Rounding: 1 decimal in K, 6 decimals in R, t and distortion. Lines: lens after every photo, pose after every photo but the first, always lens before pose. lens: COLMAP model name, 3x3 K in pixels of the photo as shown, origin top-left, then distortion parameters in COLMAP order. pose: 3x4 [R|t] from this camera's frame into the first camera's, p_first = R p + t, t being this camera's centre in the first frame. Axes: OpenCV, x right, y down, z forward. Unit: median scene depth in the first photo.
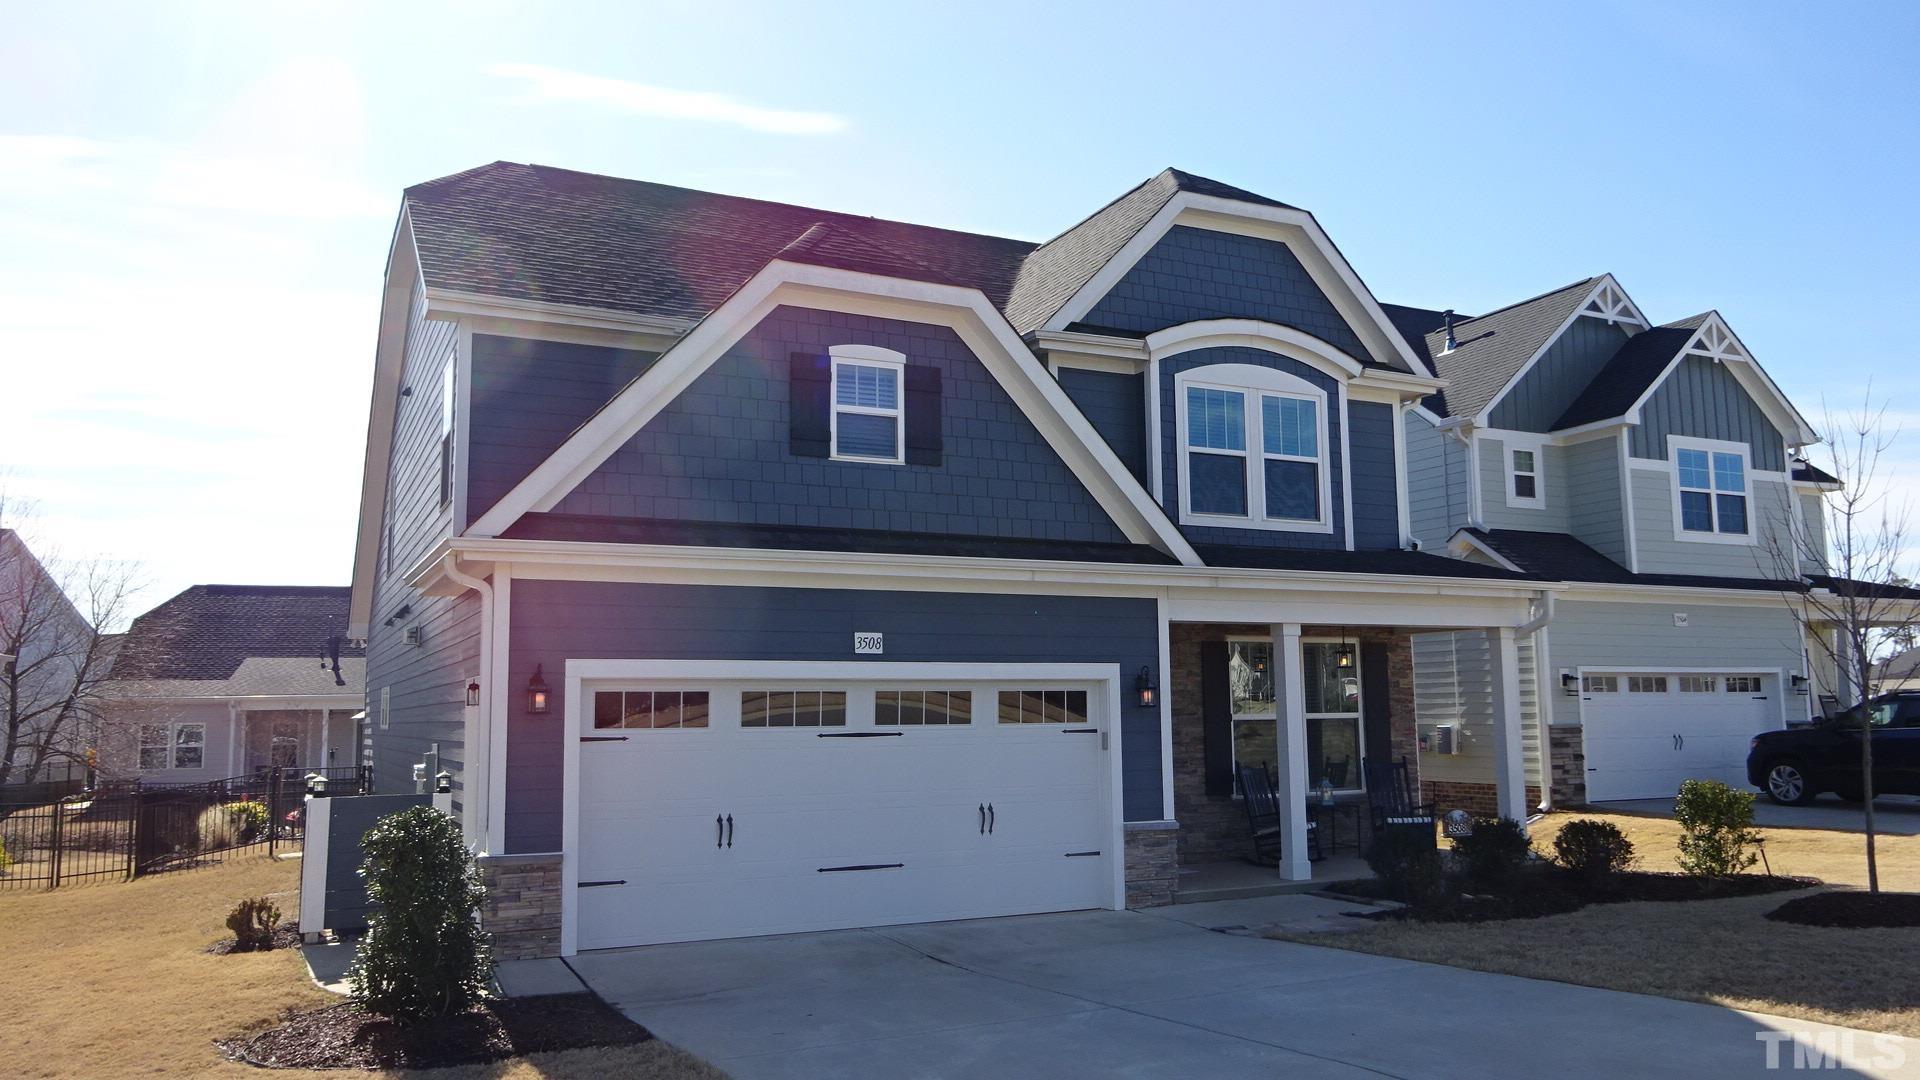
lens RADIAL K [[1419.8, 0, 951.9], [0, 1419.8, 540.3], [0, 0, 1]] dist [-0.011521, 0.013431]
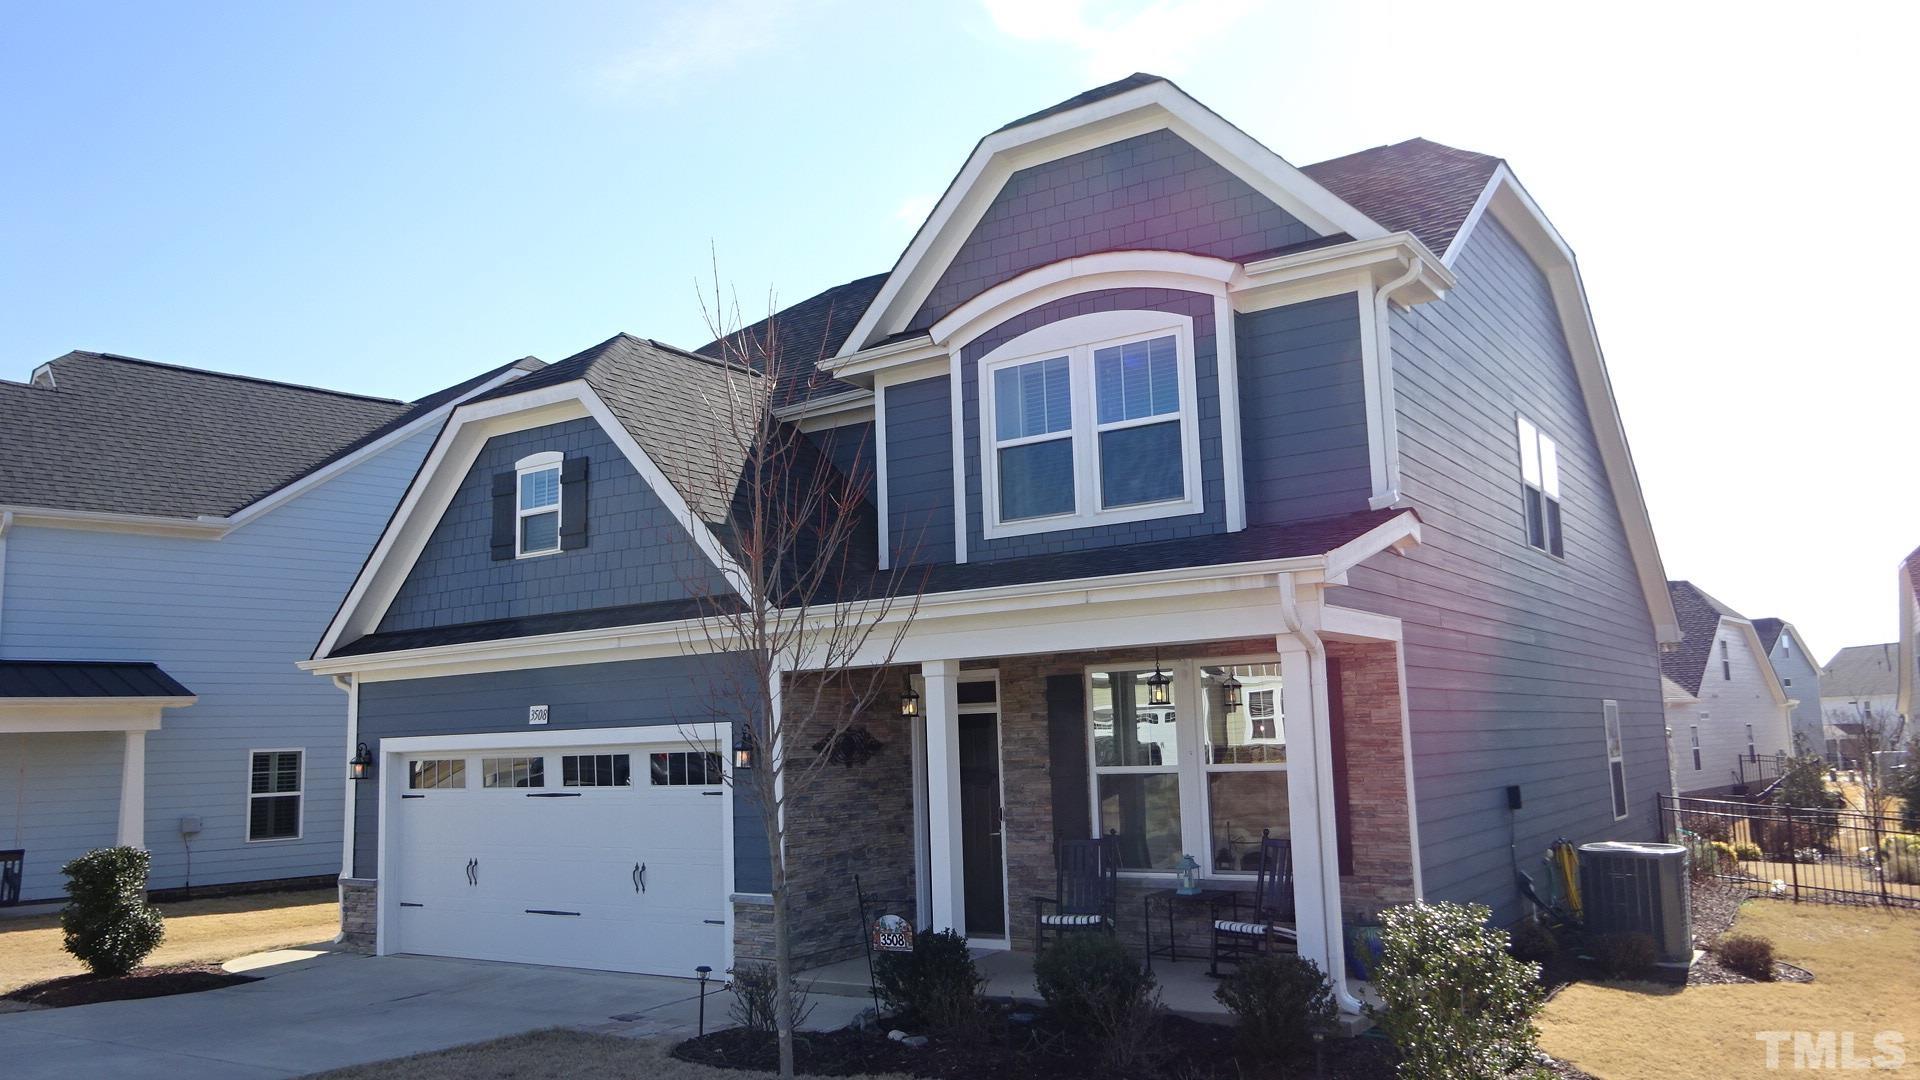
lens RADIAL K [[1419.8, 0, 948.9], [0, 1419.8, 537.9], [0, 0, 1]] dist [-0.011521, 0.013431]
pose [[0.504368, -0.130148, -0.853624, 0.928398], [0.132254, 0.988555, -0.072577, 0.049033], [0.853300, -0.076290, 0.515809, 0.596174]]
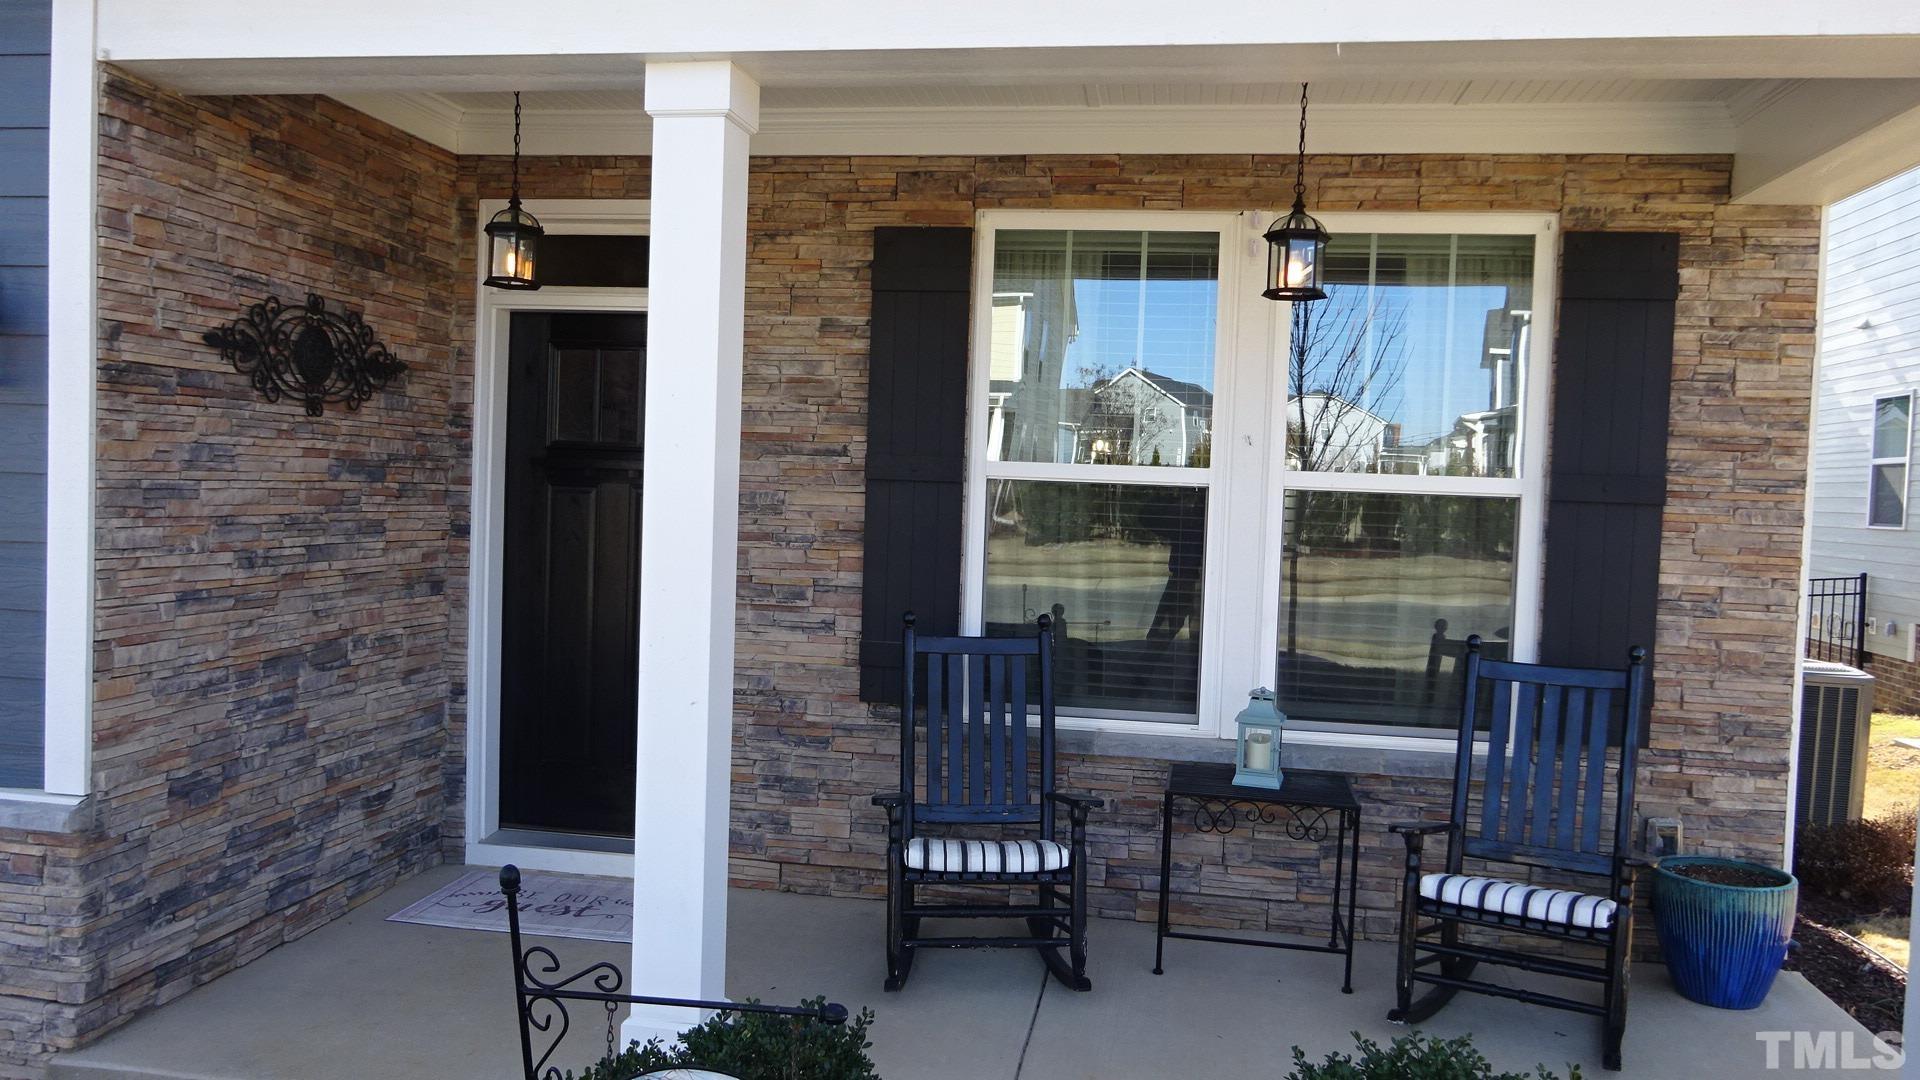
lens RADIAL K [[1419.8, 0, 957.7], [0, 1419.8, 538.2], [0, 0, 1]] dist [-0.011521, 0.013431]
pose [[0.819387, 0.062614, -0.569811, 0.414073], [0.025021, 0.989163, 0.144676, 0.103851], [0.572694, -0.132803, 0.808941, 0.816181]]
